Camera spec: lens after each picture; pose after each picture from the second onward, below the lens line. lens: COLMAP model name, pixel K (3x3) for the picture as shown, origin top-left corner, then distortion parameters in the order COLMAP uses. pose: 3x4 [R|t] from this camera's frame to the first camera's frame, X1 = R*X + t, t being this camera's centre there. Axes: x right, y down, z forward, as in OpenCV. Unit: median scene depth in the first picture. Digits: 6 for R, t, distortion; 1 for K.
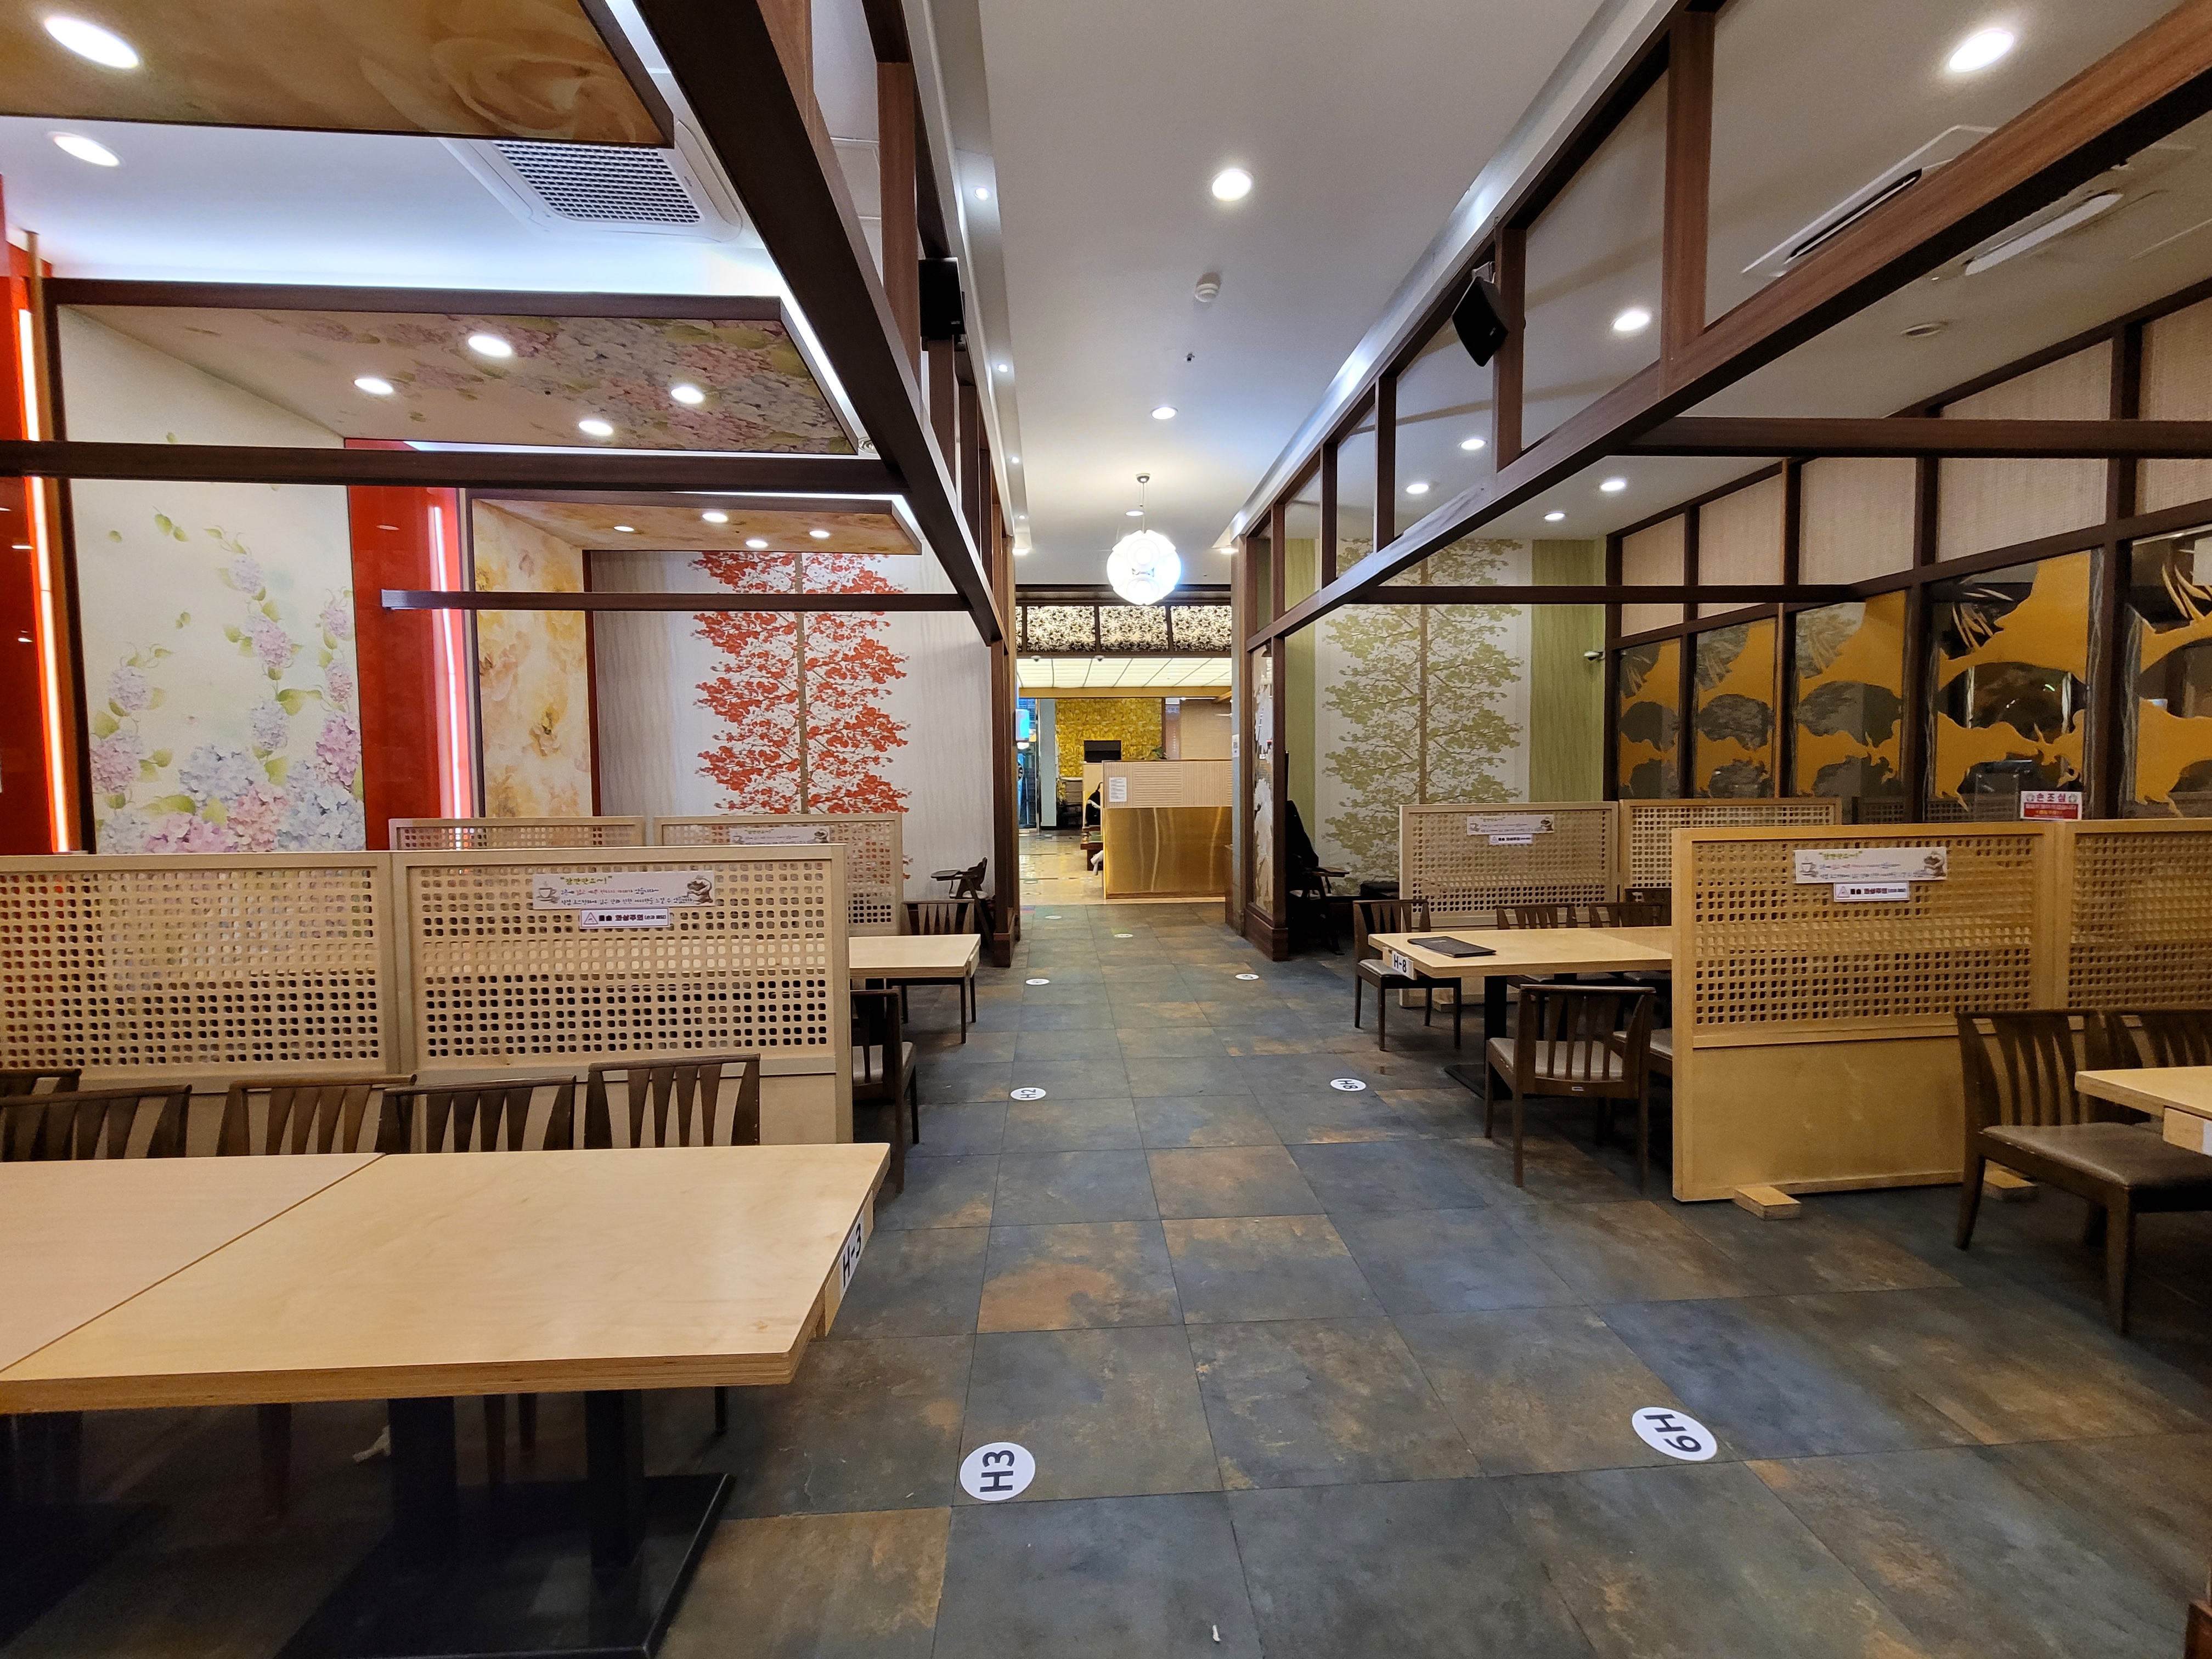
lens RADIAL K [[896.2, 0, 1106.0], [0, 896.2, 829.5], [0, 0, 1]] dist [-0.000548, -0.000054]
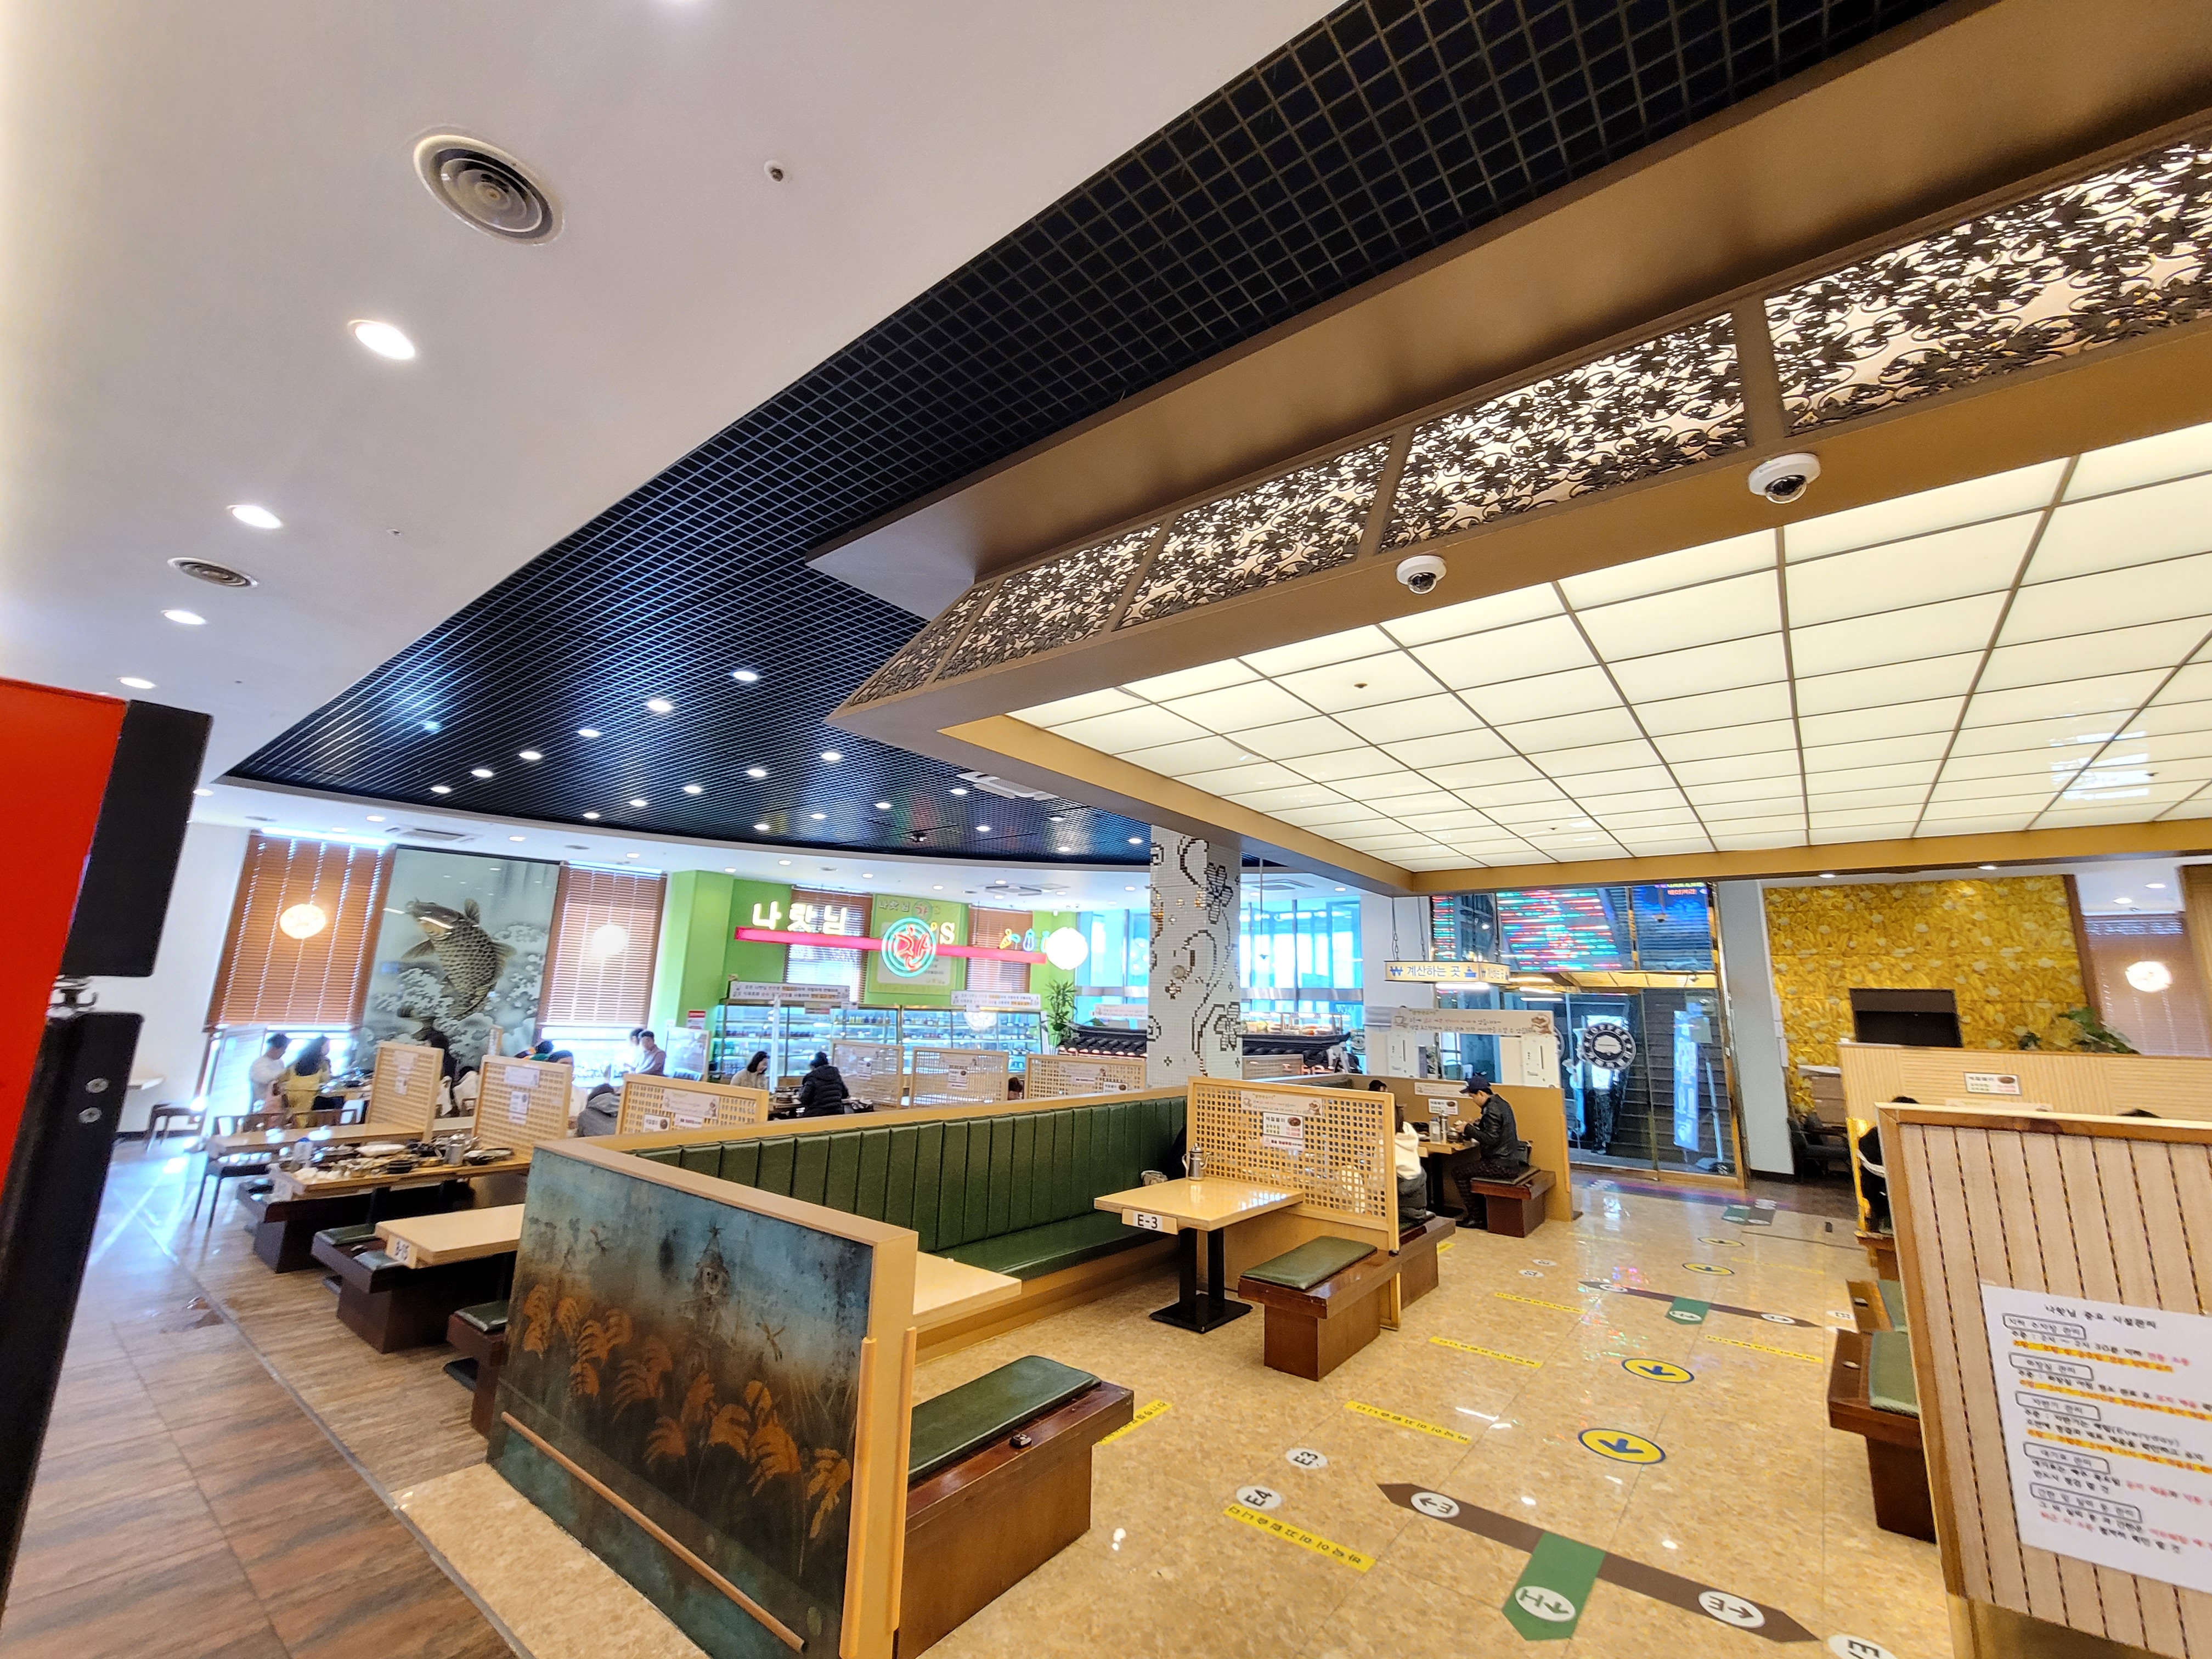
lens RADIAL K [[896.2, 0, 1106.0], [0, 896.2, 829.5], [0, 0, 1]] dist [-0.000548, -0.000054]
pose [[0.748027, -0.101816, -0.655812, 0.001350], [-0.080701, 0.966875, -0.242157, -0.045142], [0.658743, 0.234065, 0.715032, 0.509769]]
